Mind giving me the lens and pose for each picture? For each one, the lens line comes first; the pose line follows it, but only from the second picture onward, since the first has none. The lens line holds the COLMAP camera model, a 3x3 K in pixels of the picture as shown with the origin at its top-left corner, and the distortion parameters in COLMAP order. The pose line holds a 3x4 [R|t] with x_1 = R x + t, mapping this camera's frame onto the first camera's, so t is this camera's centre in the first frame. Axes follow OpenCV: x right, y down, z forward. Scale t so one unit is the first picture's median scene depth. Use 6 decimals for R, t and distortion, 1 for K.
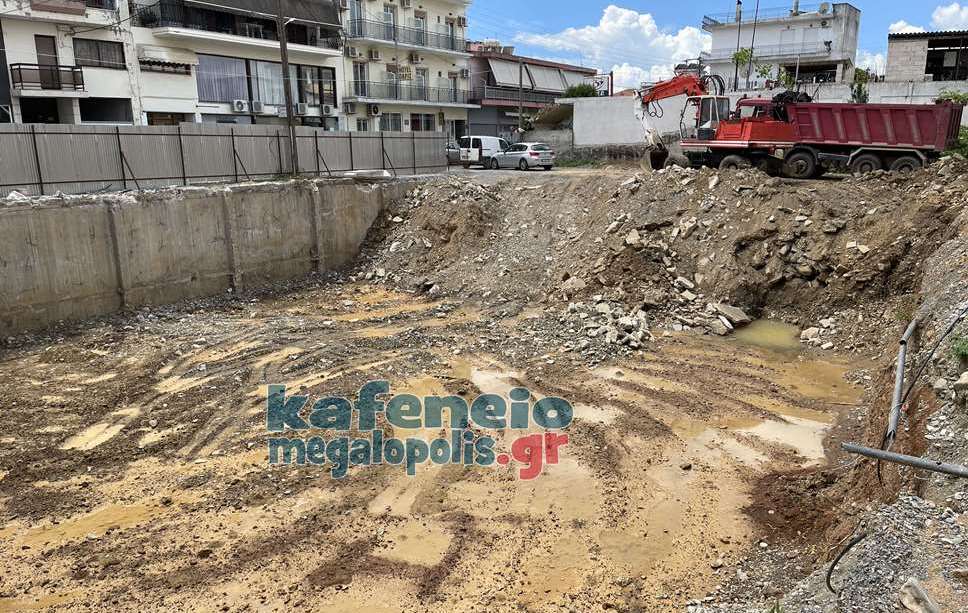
lens RADIAL K [[751.1, 0, 487.3], [0, 751.1, 342.1], [0, 0, 1]] dist [0.082708, -0.125779]
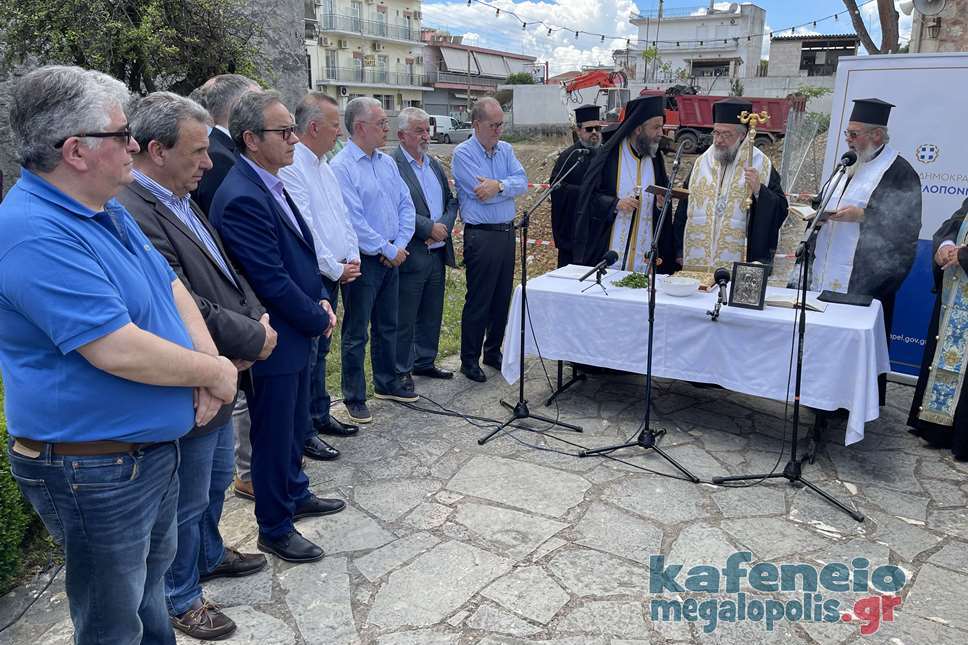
lens RADIAL K [[722.8, 0, 484.0], [0, 722.8, 322.5], [0, 0, 1]] dist [0.048774, -0.068451]
pose [[0.997901, -0.002101, 0.064723, -0.006028], [0.001286, 0.999919, 0.012627, 0.032317], [-0.064745, -0.012518, 0.997823, -0.123854]]
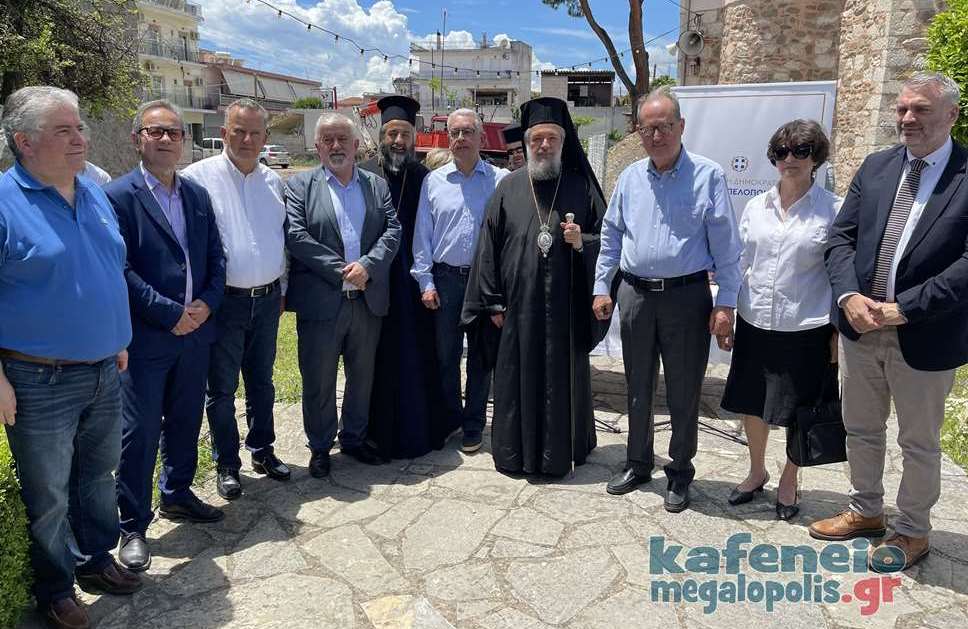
lens RADIAL K [[719.7, 0, 484.0], [0, 719.7, 314.5], [0, 0, 1]] dist [0.010139, 0.002184]
pose [[0.939494, -0.060134, 0.337247, -0.018298], [0.070349, 0.997358, -0.018140, 0.034580], [-0.335265, 0.040767, 0.941241, -0.127576]]
